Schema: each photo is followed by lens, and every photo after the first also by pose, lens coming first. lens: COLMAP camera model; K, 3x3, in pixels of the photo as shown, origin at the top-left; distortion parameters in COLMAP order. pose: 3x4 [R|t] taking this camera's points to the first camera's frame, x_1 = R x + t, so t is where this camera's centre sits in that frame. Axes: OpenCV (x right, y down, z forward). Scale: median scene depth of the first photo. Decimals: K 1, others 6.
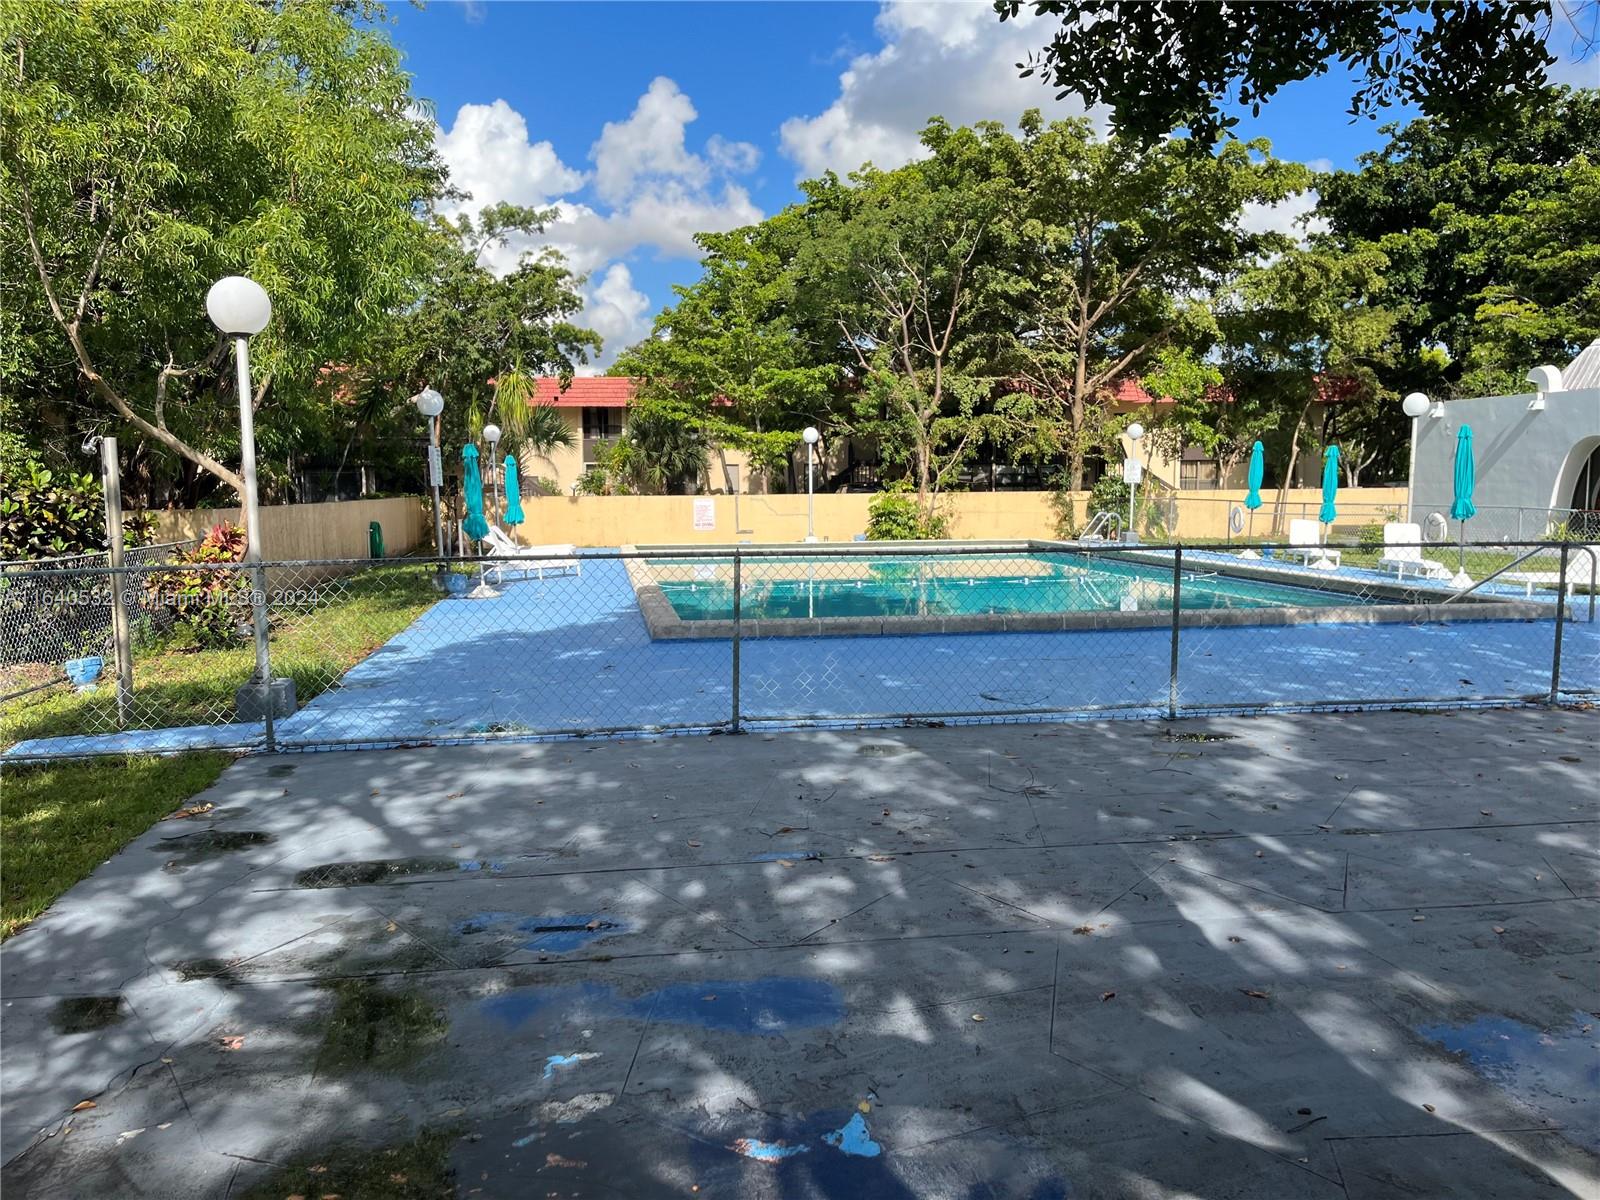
lens RADIAL K [[1269.0, 0, 800.4], [0, 1269.0, 622.4], [0, 0, 1]] dist [0.071483, -0.099038]
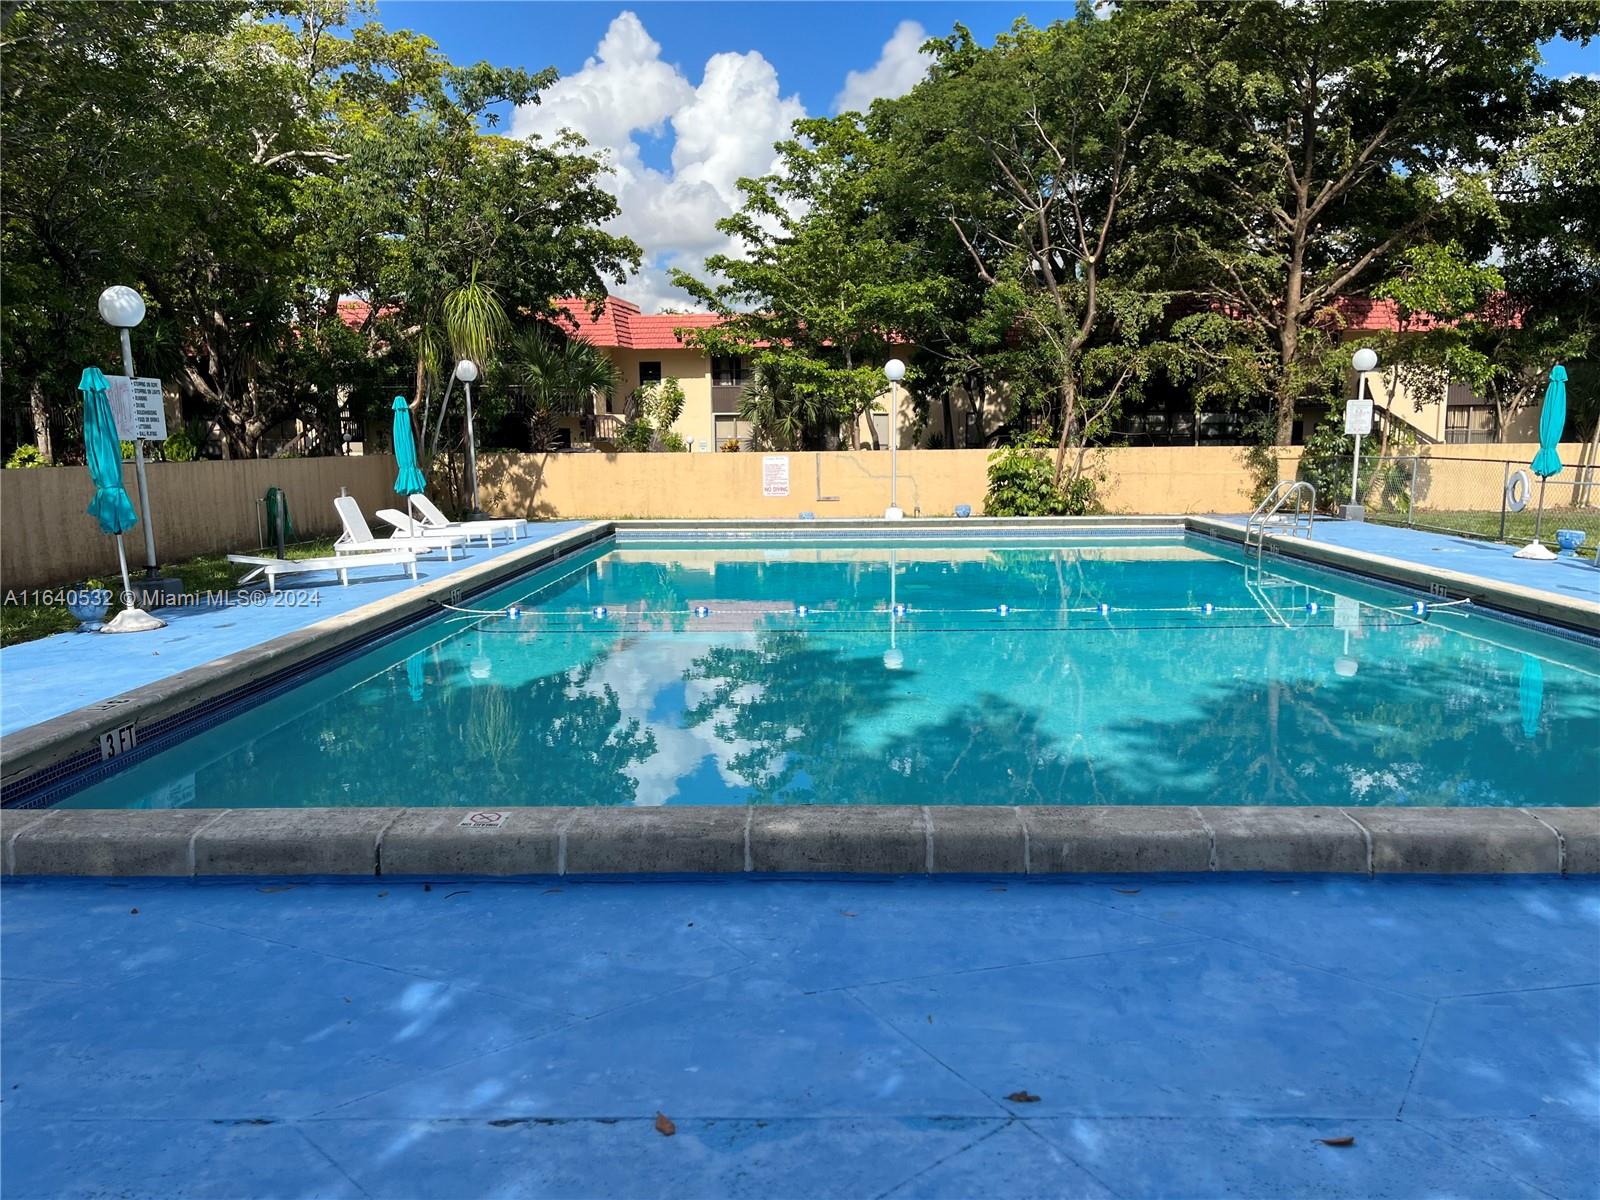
lens RADIAL K [[1269.0, 0, 800.4], [0, 1269.0, 622.4], [0, 0, 1]] dist [0.071483, -0.099038]
pose [[0.983640, 0.025344, -0.178354, 0.079719], [-0.018865, 0.999102, 0.037928, -0.024900], [0.179155, -0.033943, 0.983235, 0.228933]]
